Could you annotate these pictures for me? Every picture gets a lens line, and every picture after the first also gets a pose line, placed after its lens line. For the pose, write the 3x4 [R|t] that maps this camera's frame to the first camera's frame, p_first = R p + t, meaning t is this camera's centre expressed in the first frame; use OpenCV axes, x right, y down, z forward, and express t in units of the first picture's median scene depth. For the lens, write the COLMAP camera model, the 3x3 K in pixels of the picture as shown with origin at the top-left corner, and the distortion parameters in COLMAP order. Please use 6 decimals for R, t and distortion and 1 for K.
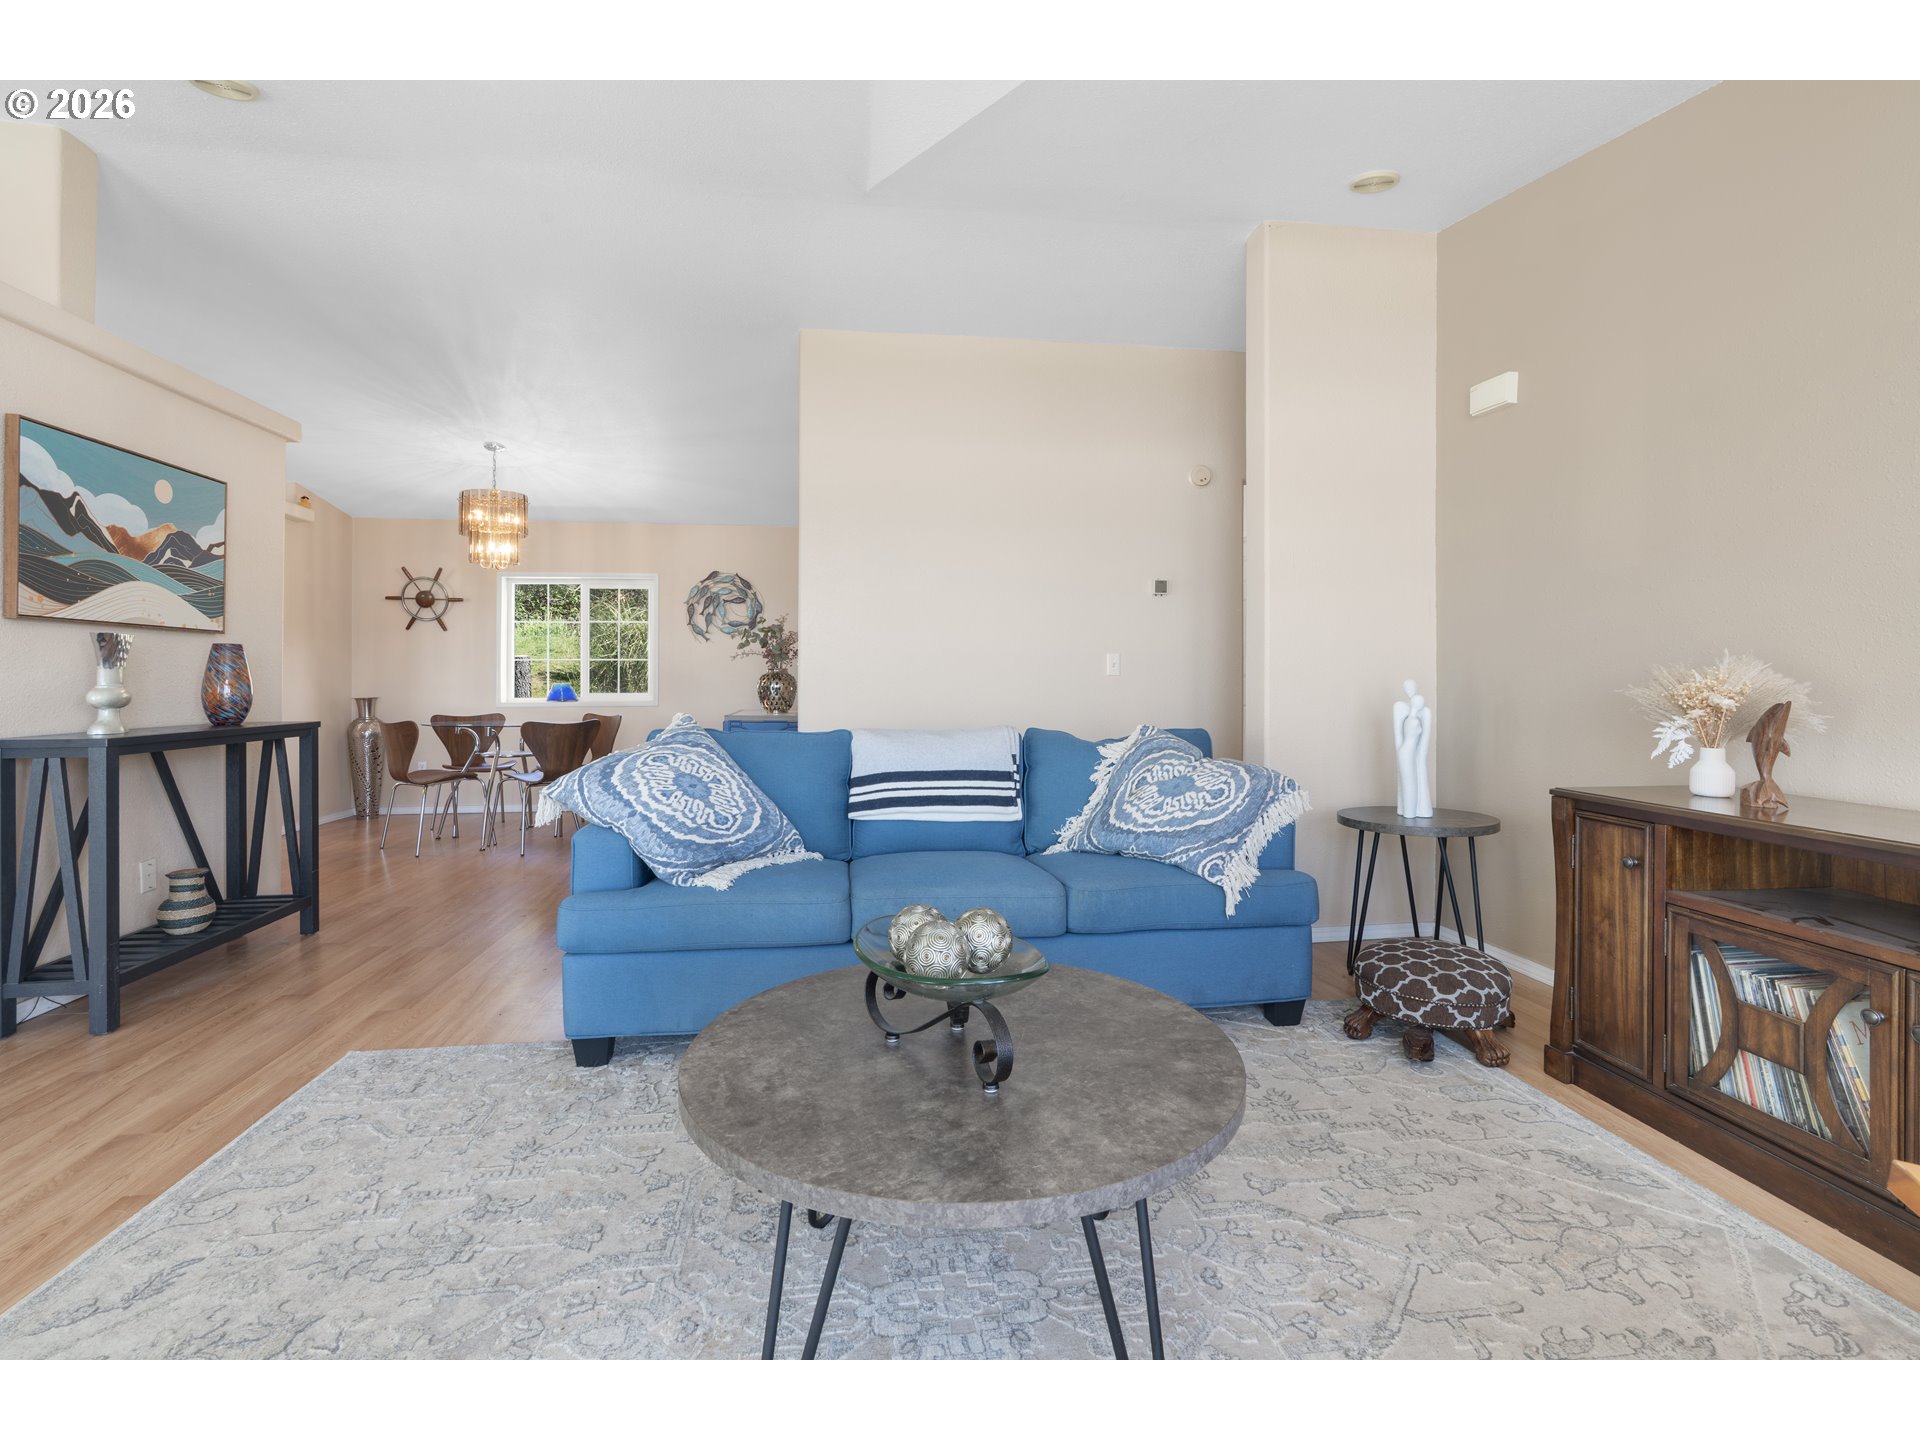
lens RADIAL K [[881.1, 0, 973.7], [0, 881.1, 678.8], [0, 0, 1]] dist [-0.009449, 0.001914]
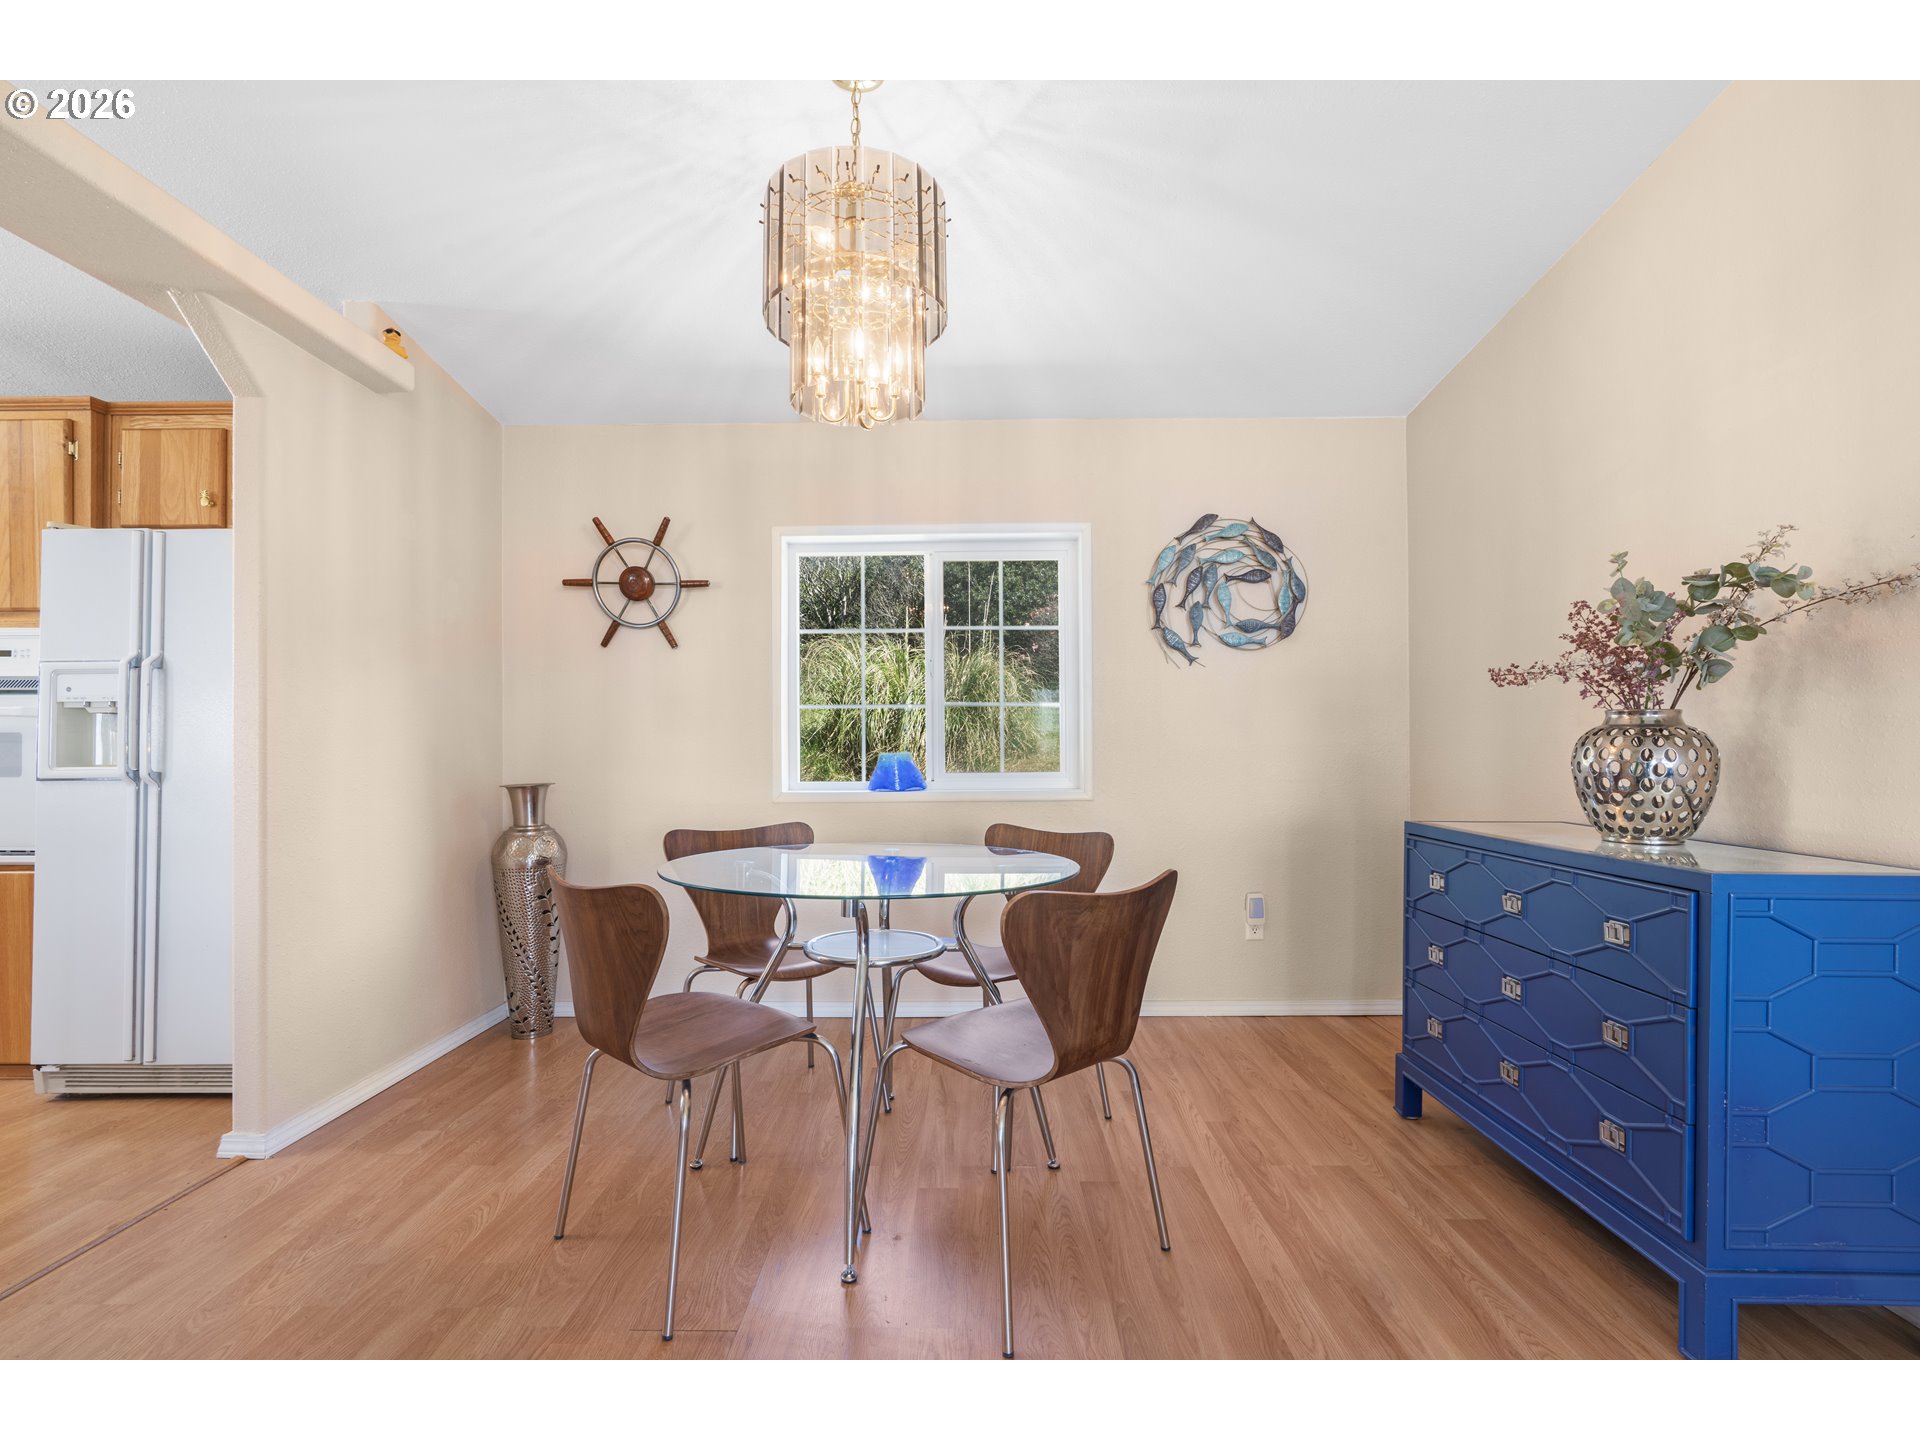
lens RADIAL K [[881.1, 0, 968.4], [0, 881.1, 743.7], [0, 0, 1]] dist [-0.009449, 0.001914]
pose [[0.987979, -0.004251, -0.154528, -0.363774], [0.004336, 0.999991, 0.000213, -0.000601], [0.154526, -0.000881, 0.987988, 0.539182]]
